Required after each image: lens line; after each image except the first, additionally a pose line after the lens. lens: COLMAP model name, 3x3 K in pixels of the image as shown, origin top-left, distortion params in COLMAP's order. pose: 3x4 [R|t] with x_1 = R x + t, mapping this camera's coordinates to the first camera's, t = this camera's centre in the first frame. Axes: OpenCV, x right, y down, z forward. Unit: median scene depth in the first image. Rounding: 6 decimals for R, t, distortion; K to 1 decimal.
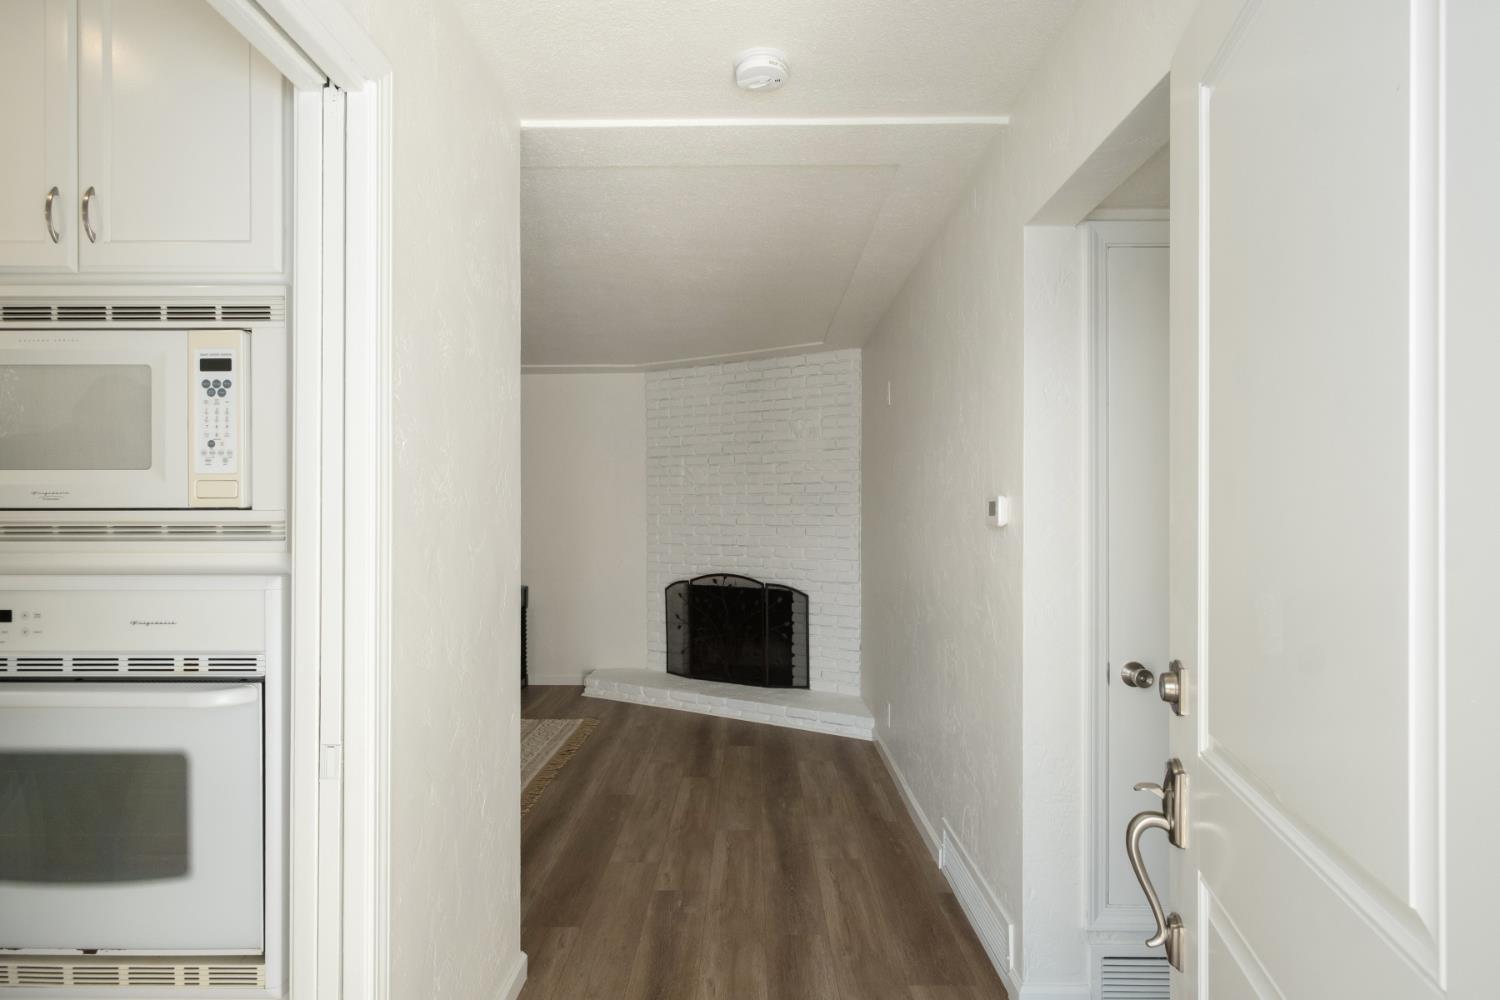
lens RADIAL K [[825.1, 0, 735.3], [0, 825.1, 504.0], [0, 0, 1]] dist [0.001254, -0.000274]
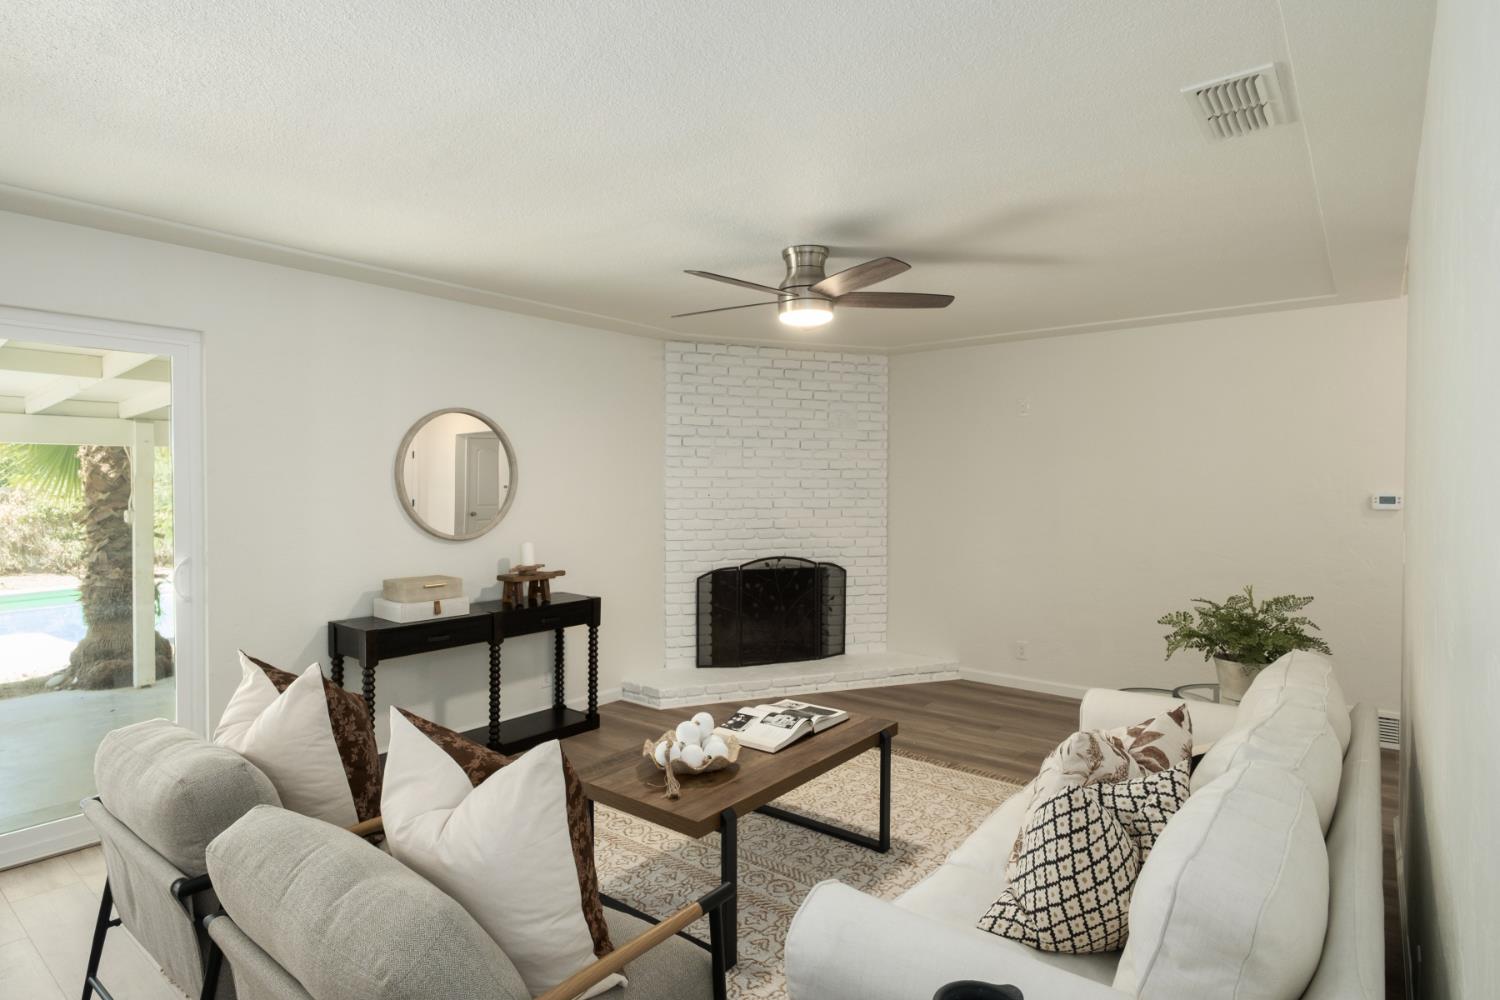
lens RADIAL K [[798.9, 0, 750.0], [0, 798.9, 500.0], [0, 0, 1]] dist [0.040809, 0.001284]
pose [[0.596710, -0.011038, 0.802381, -0.811723], [-0.007763, 0.999779, 0.019526, -0.003818], [-0.802419, -0.017880, 0.596493, 0.436658]]
